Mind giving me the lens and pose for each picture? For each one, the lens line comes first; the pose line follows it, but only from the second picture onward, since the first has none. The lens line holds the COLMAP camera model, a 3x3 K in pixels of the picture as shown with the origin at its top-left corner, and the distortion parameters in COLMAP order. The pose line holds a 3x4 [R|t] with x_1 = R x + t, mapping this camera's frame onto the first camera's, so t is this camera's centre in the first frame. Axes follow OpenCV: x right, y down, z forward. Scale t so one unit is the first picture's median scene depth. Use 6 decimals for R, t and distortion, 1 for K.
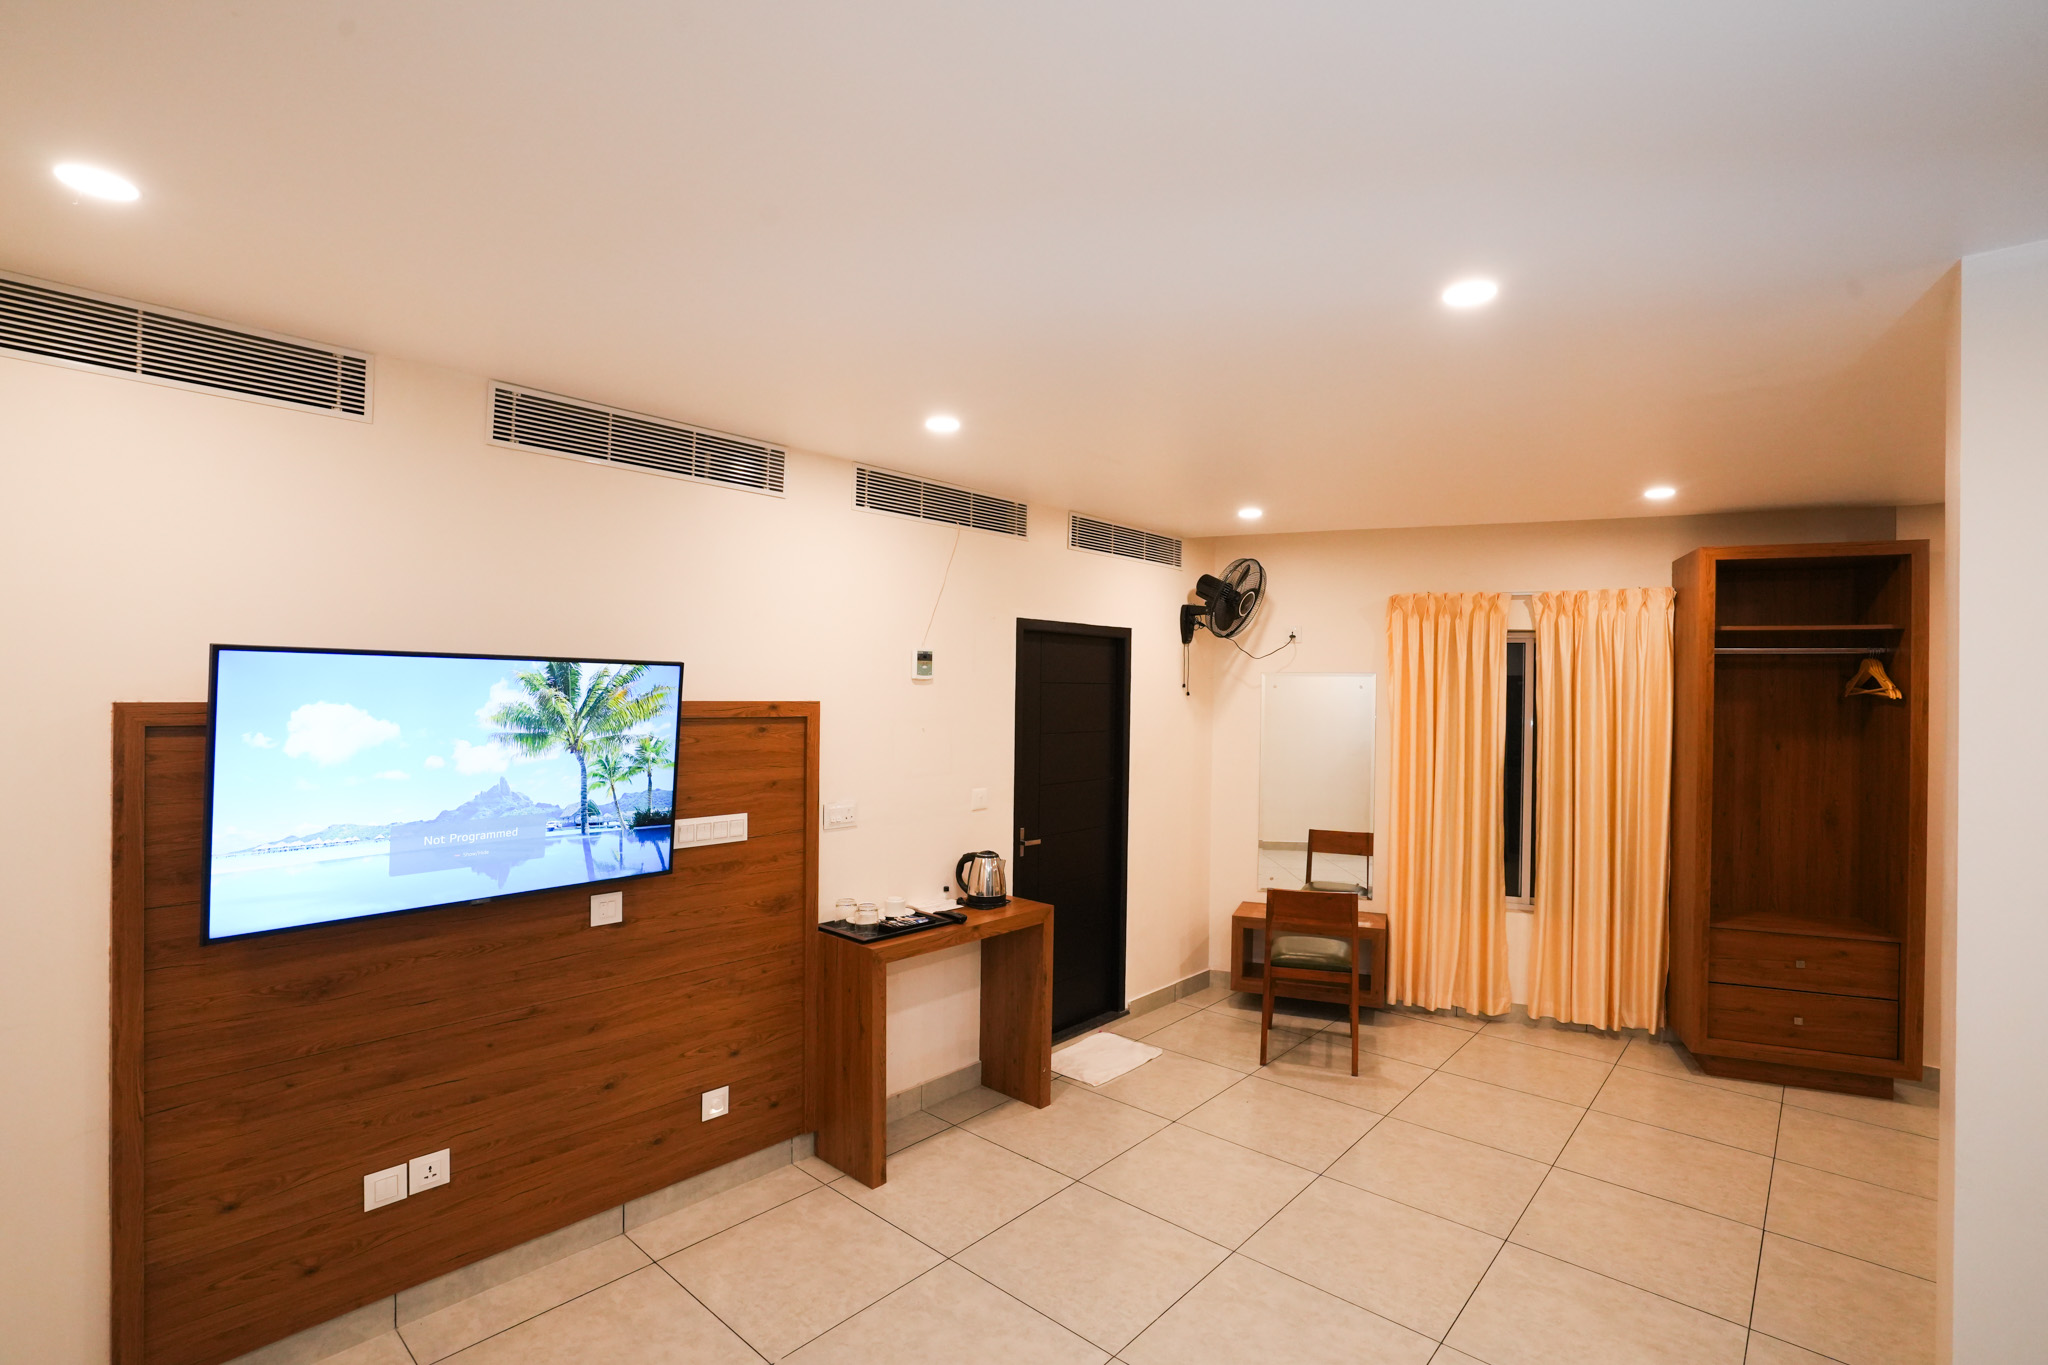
lens RADIAL K [[943.3, 0, 1032.8], [0, 943.3, 689.1], [0, 0, 1]] dist [-0.023766, 0.010446]
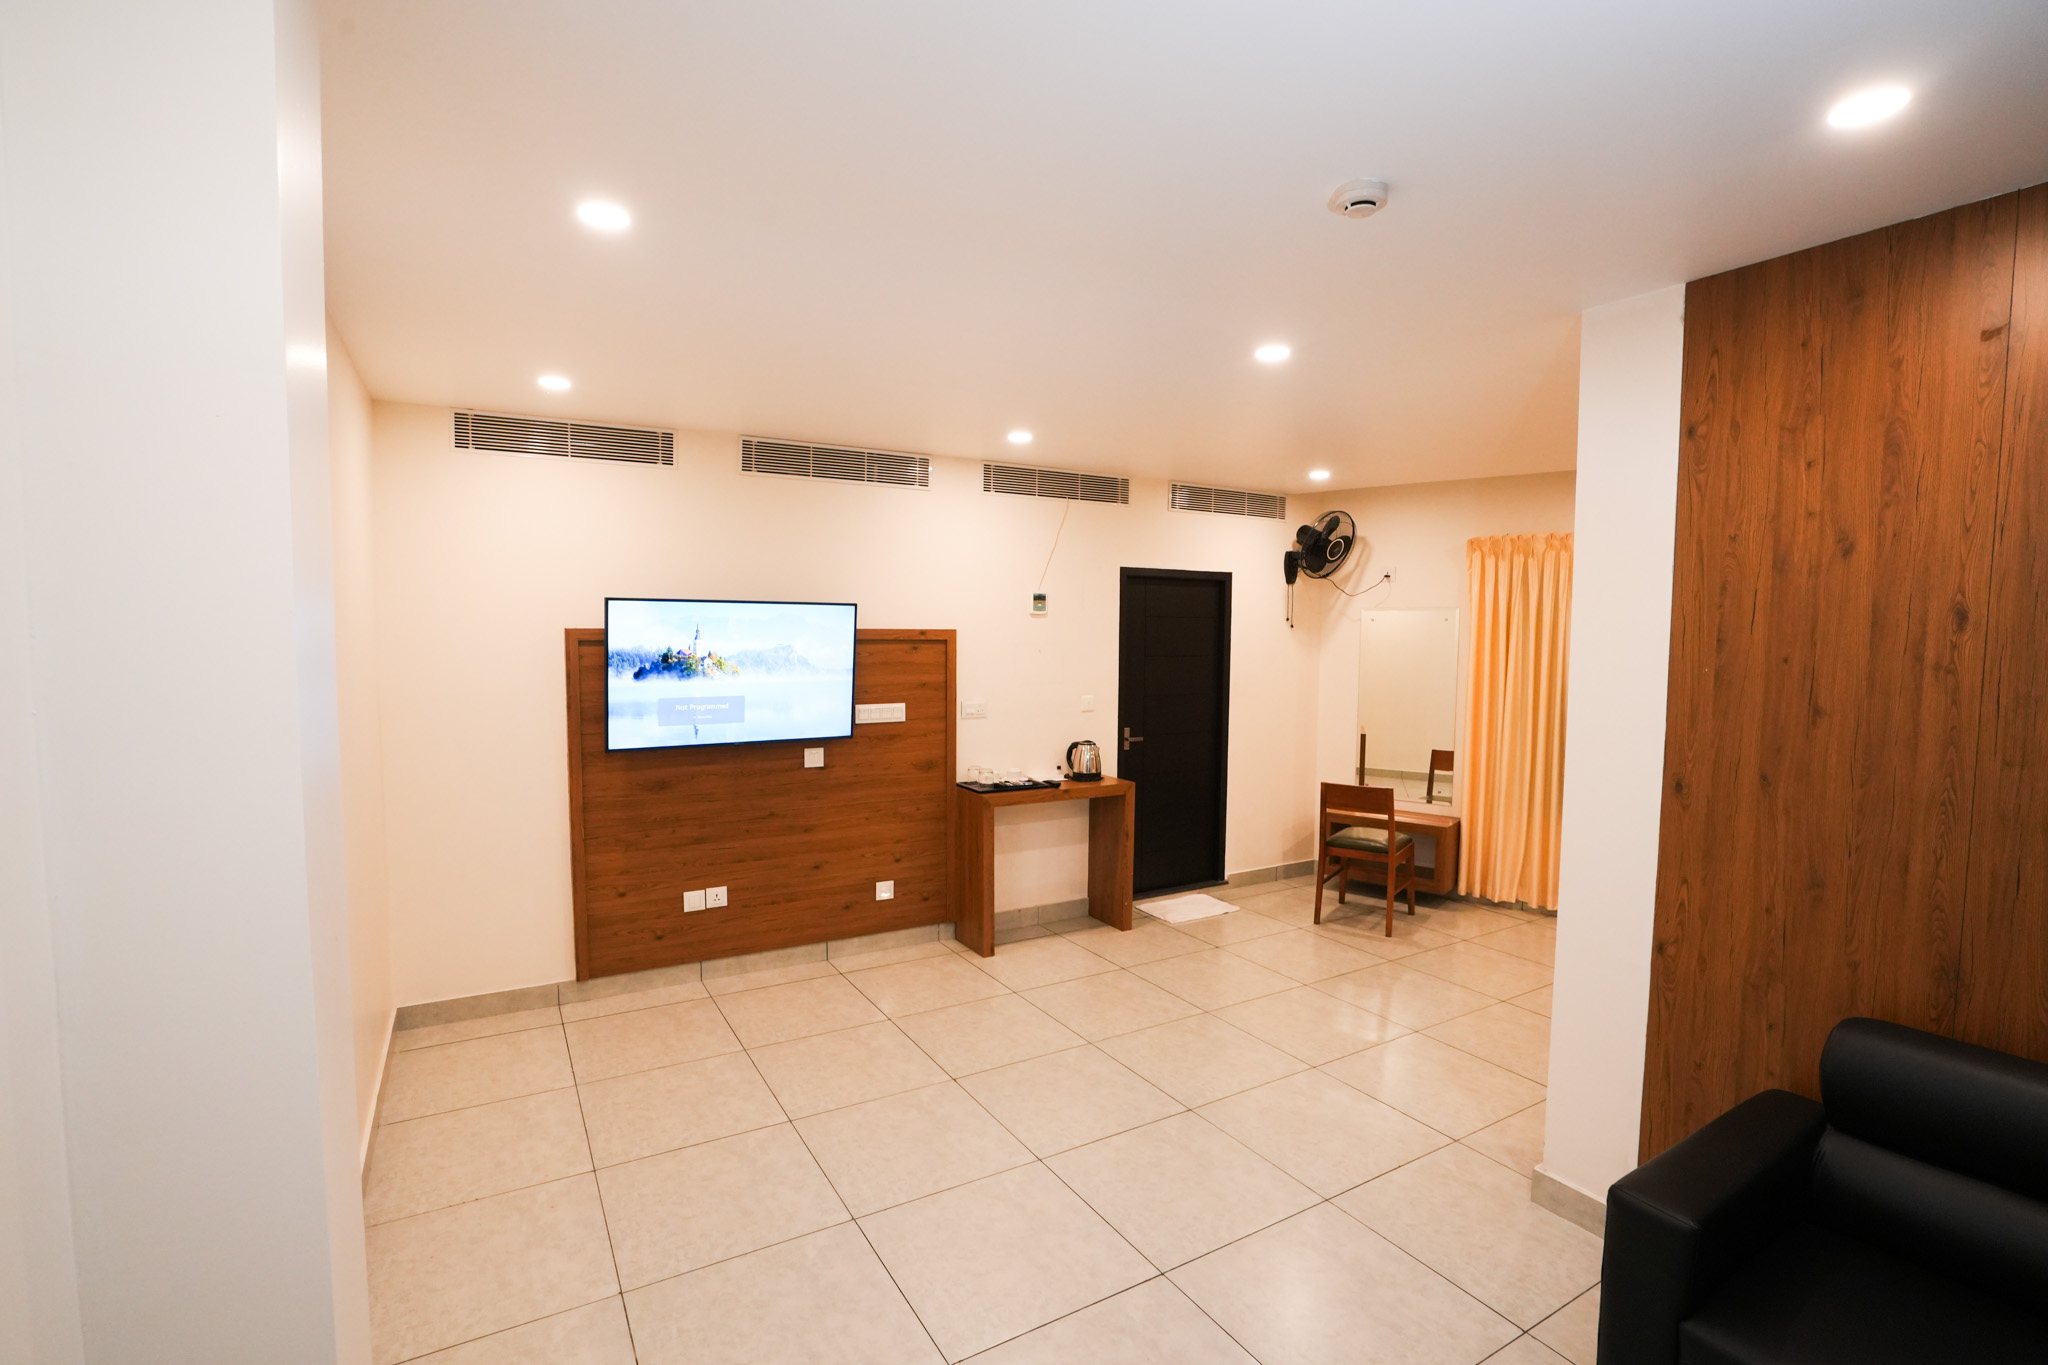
lens RADIAL K [[943.3, 0, 1039.5], [0, 943.3, 682.3], [0, 0, 1]] dist [-0.023766, 0.010446]
pose [[0.953294, 0.012735, -0.301774, 0.334487], [0.003222, 0.998625, 0.052322, 0.018370], [0.302025, -0.050851, 0.951943, -0.347433]]
